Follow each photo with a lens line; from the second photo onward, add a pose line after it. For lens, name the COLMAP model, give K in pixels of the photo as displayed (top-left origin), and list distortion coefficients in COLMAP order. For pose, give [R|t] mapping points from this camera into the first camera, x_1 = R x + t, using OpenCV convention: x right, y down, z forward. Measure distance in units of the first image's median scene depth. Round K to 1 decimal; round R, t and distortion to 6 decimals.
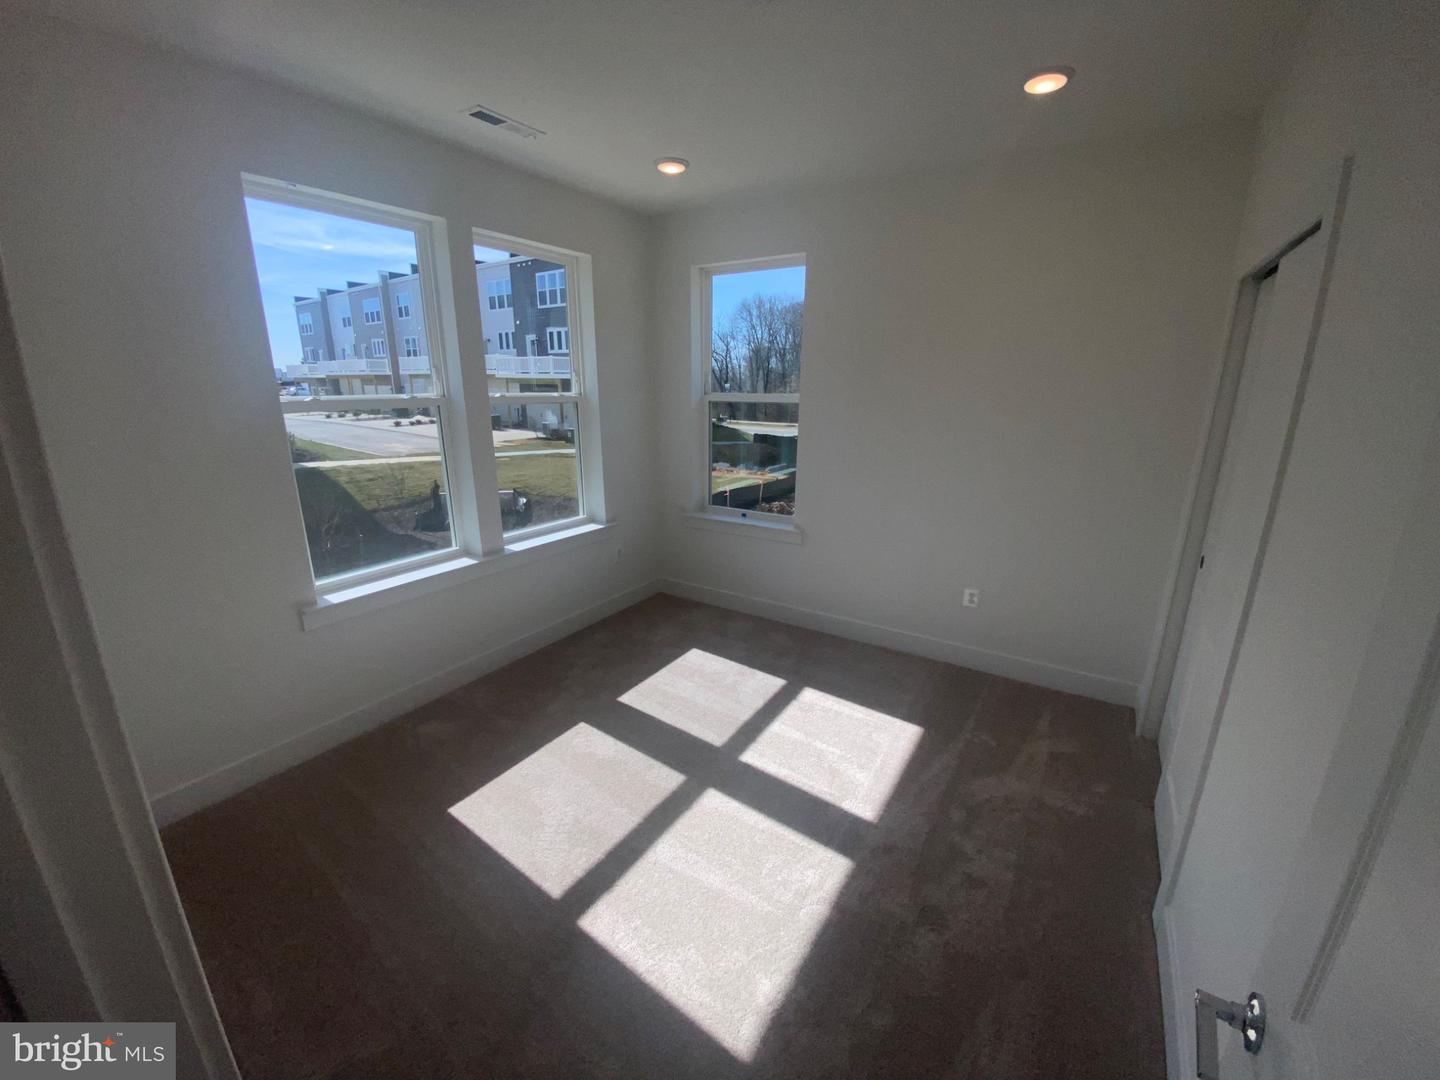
lens RADIAL K [[579.1, 0, 724.1], [0, 579.1, 541.0], [0, 0, 1]] dist [0.042862, -0.035000]
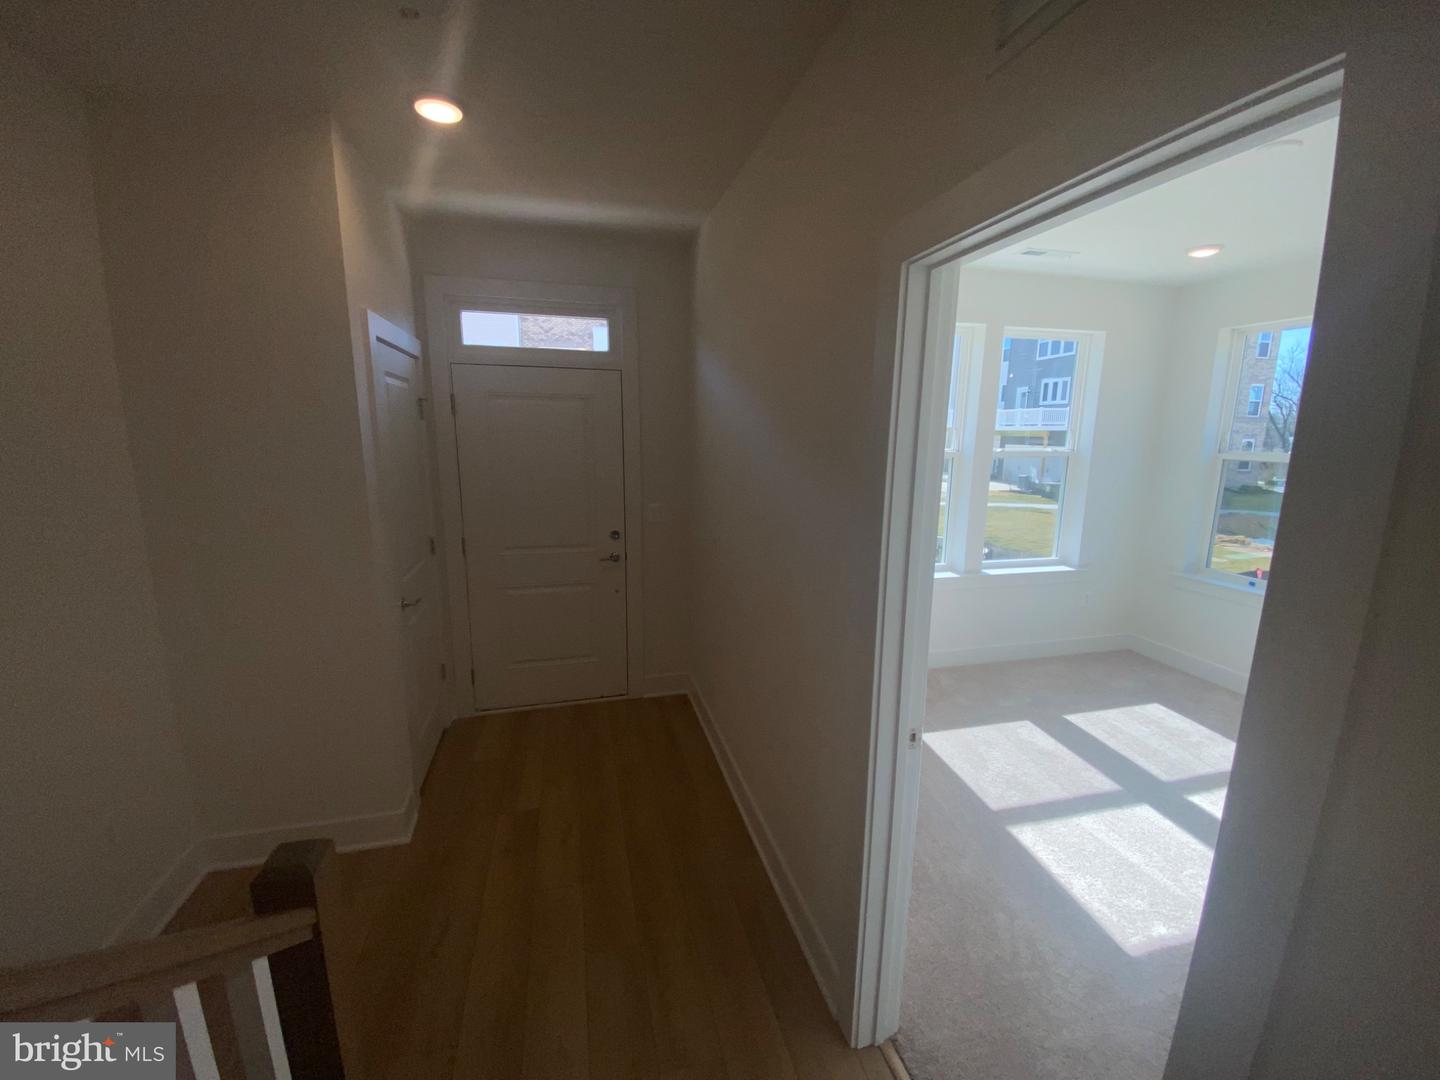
lens RADIAL K [[579.1, 0, 724.1], [0, 579.1, 541.0], [0, 0, 1]] dist [0.042862, -0.035000]
pose [[0.723876, 0.127235, -0.678096, 0.052324], [-0.184165, 0.982820, -0.012187, 0.055532], [0.664896, 0.133703, 0.734872, -0.243812]]
